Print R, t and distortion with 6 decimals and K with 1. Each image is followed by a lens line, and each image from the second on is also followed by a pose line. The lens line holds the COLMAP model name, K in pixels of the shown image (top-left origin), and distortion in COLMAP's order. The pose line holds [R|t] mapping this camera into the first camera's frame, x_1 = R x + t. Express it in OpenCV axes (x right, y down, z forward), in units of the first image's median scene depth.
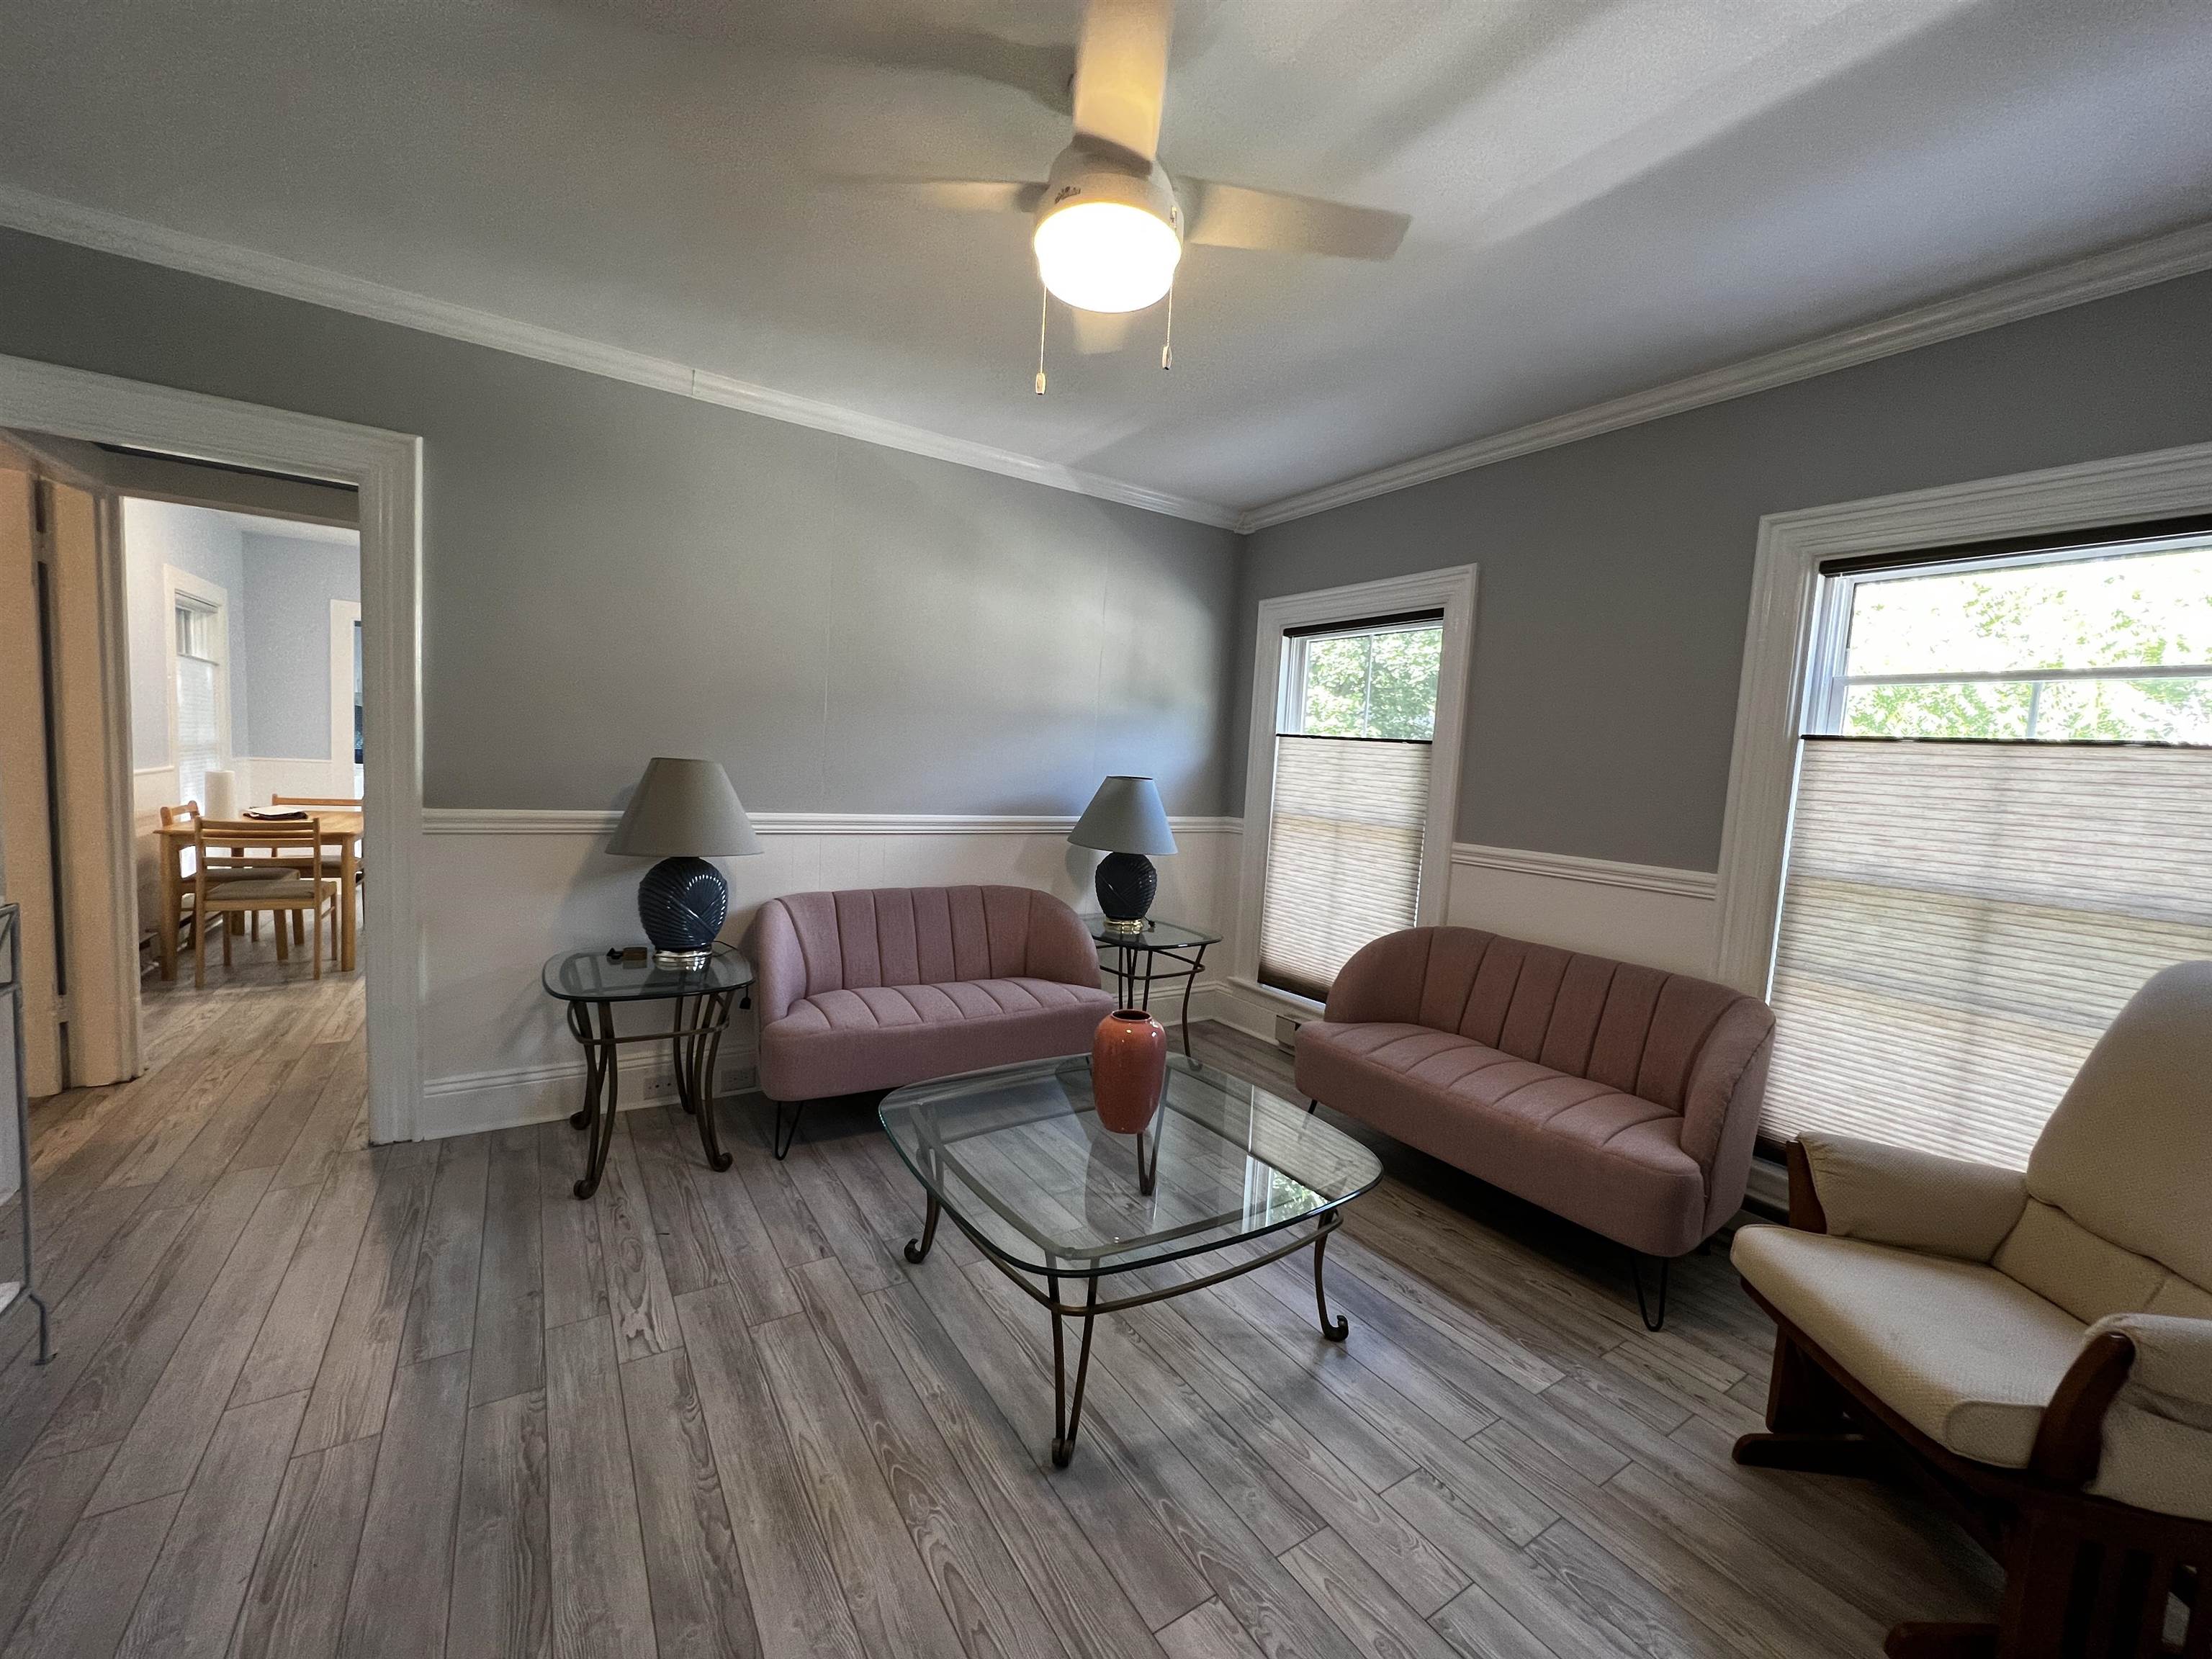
lens RADIAL K [[886.1, 0, 1108.1], [0, 886.1, 832.3], [0, 0, 1]] dist [-0.000977, 0.001102]
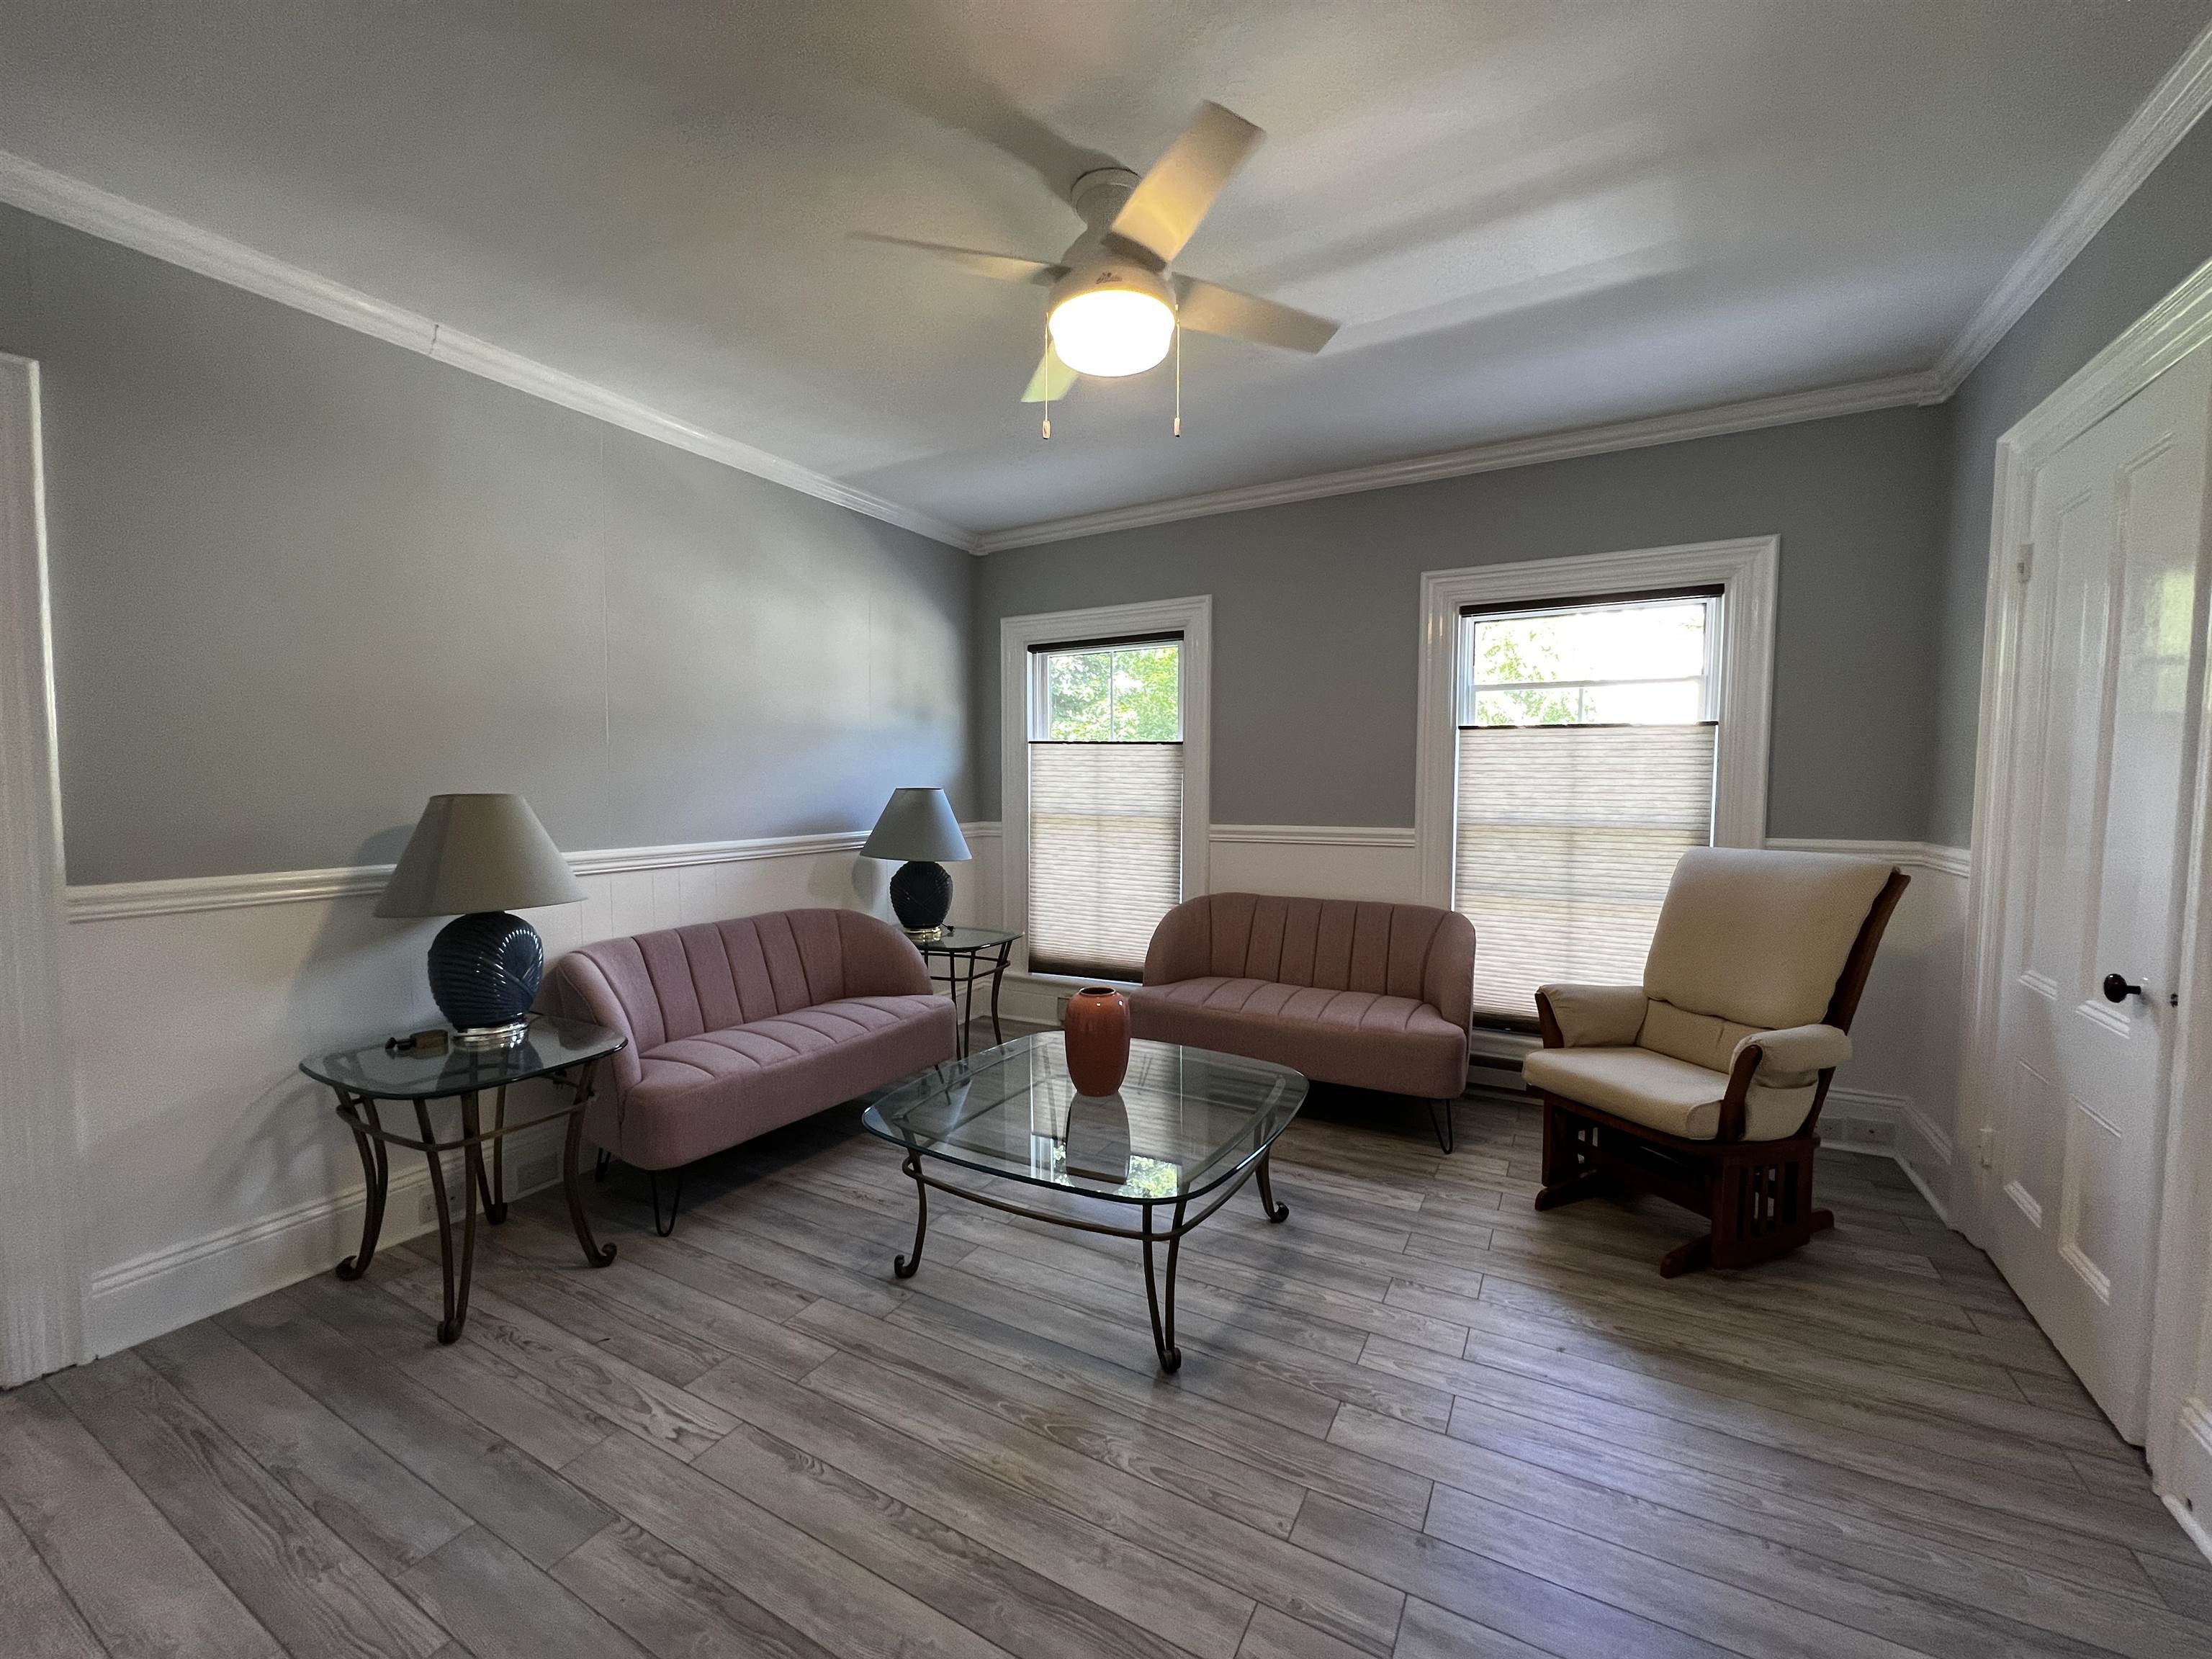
lens RADIAL K [[886.1, 0, 1108.7], [0, 886.1, 830.2], [0, 0, 1]] dist [-0.000977, 0.001102]
pose [[0.882599, -0.082962, 0.462748, -0.397717], [0.089407, 0.995963, 0.008031, -0.003978], [-0.461546, 0.034285, 0.886454, -0.007915]]
